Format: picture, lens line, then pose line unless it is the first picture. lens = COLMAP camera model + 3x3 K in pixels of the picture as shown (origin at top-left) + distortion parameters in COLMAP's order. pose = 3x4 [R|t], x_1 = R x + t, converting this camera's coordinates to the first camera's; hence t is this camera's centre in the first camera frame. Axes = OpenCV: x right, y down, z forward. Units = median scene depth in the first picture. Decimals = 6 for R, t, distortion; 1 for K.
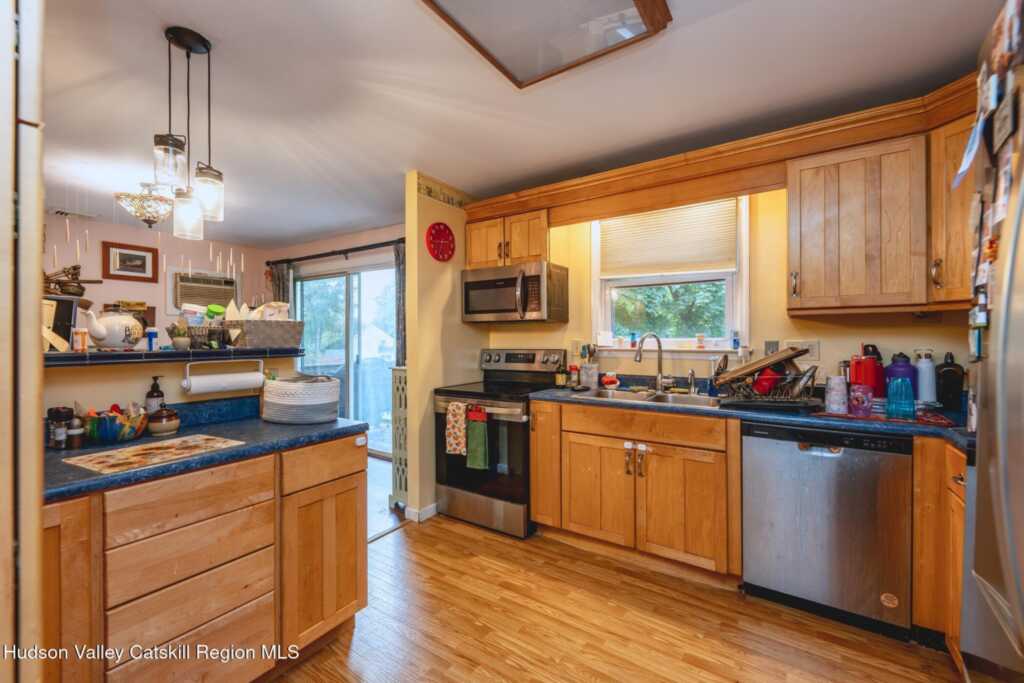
lens RADIAL K [[420.6, 0, 512.5], [0, 420.6, 332.4], [0, 0, 1]] dist [0.000782, -0.000392]
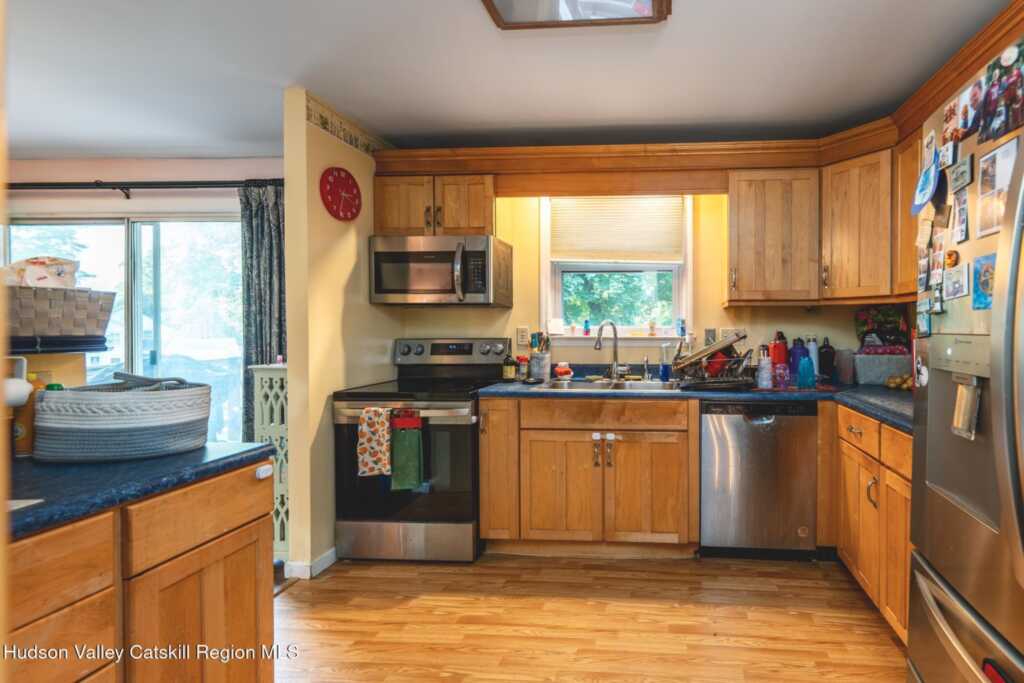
lens RADIAL K [[459.3, 0, 643.6], [0, 459.3, 326.7], [0, 0, 1]] dist [0.000734, -0.000176]
pose [[0.861006, 0.006714, 0.508551, -0.146638], [-0.010563, 0.999933, 0.004684, 0.010577], [-0.508485, -0.009404, 0.861019, 0.036429]]
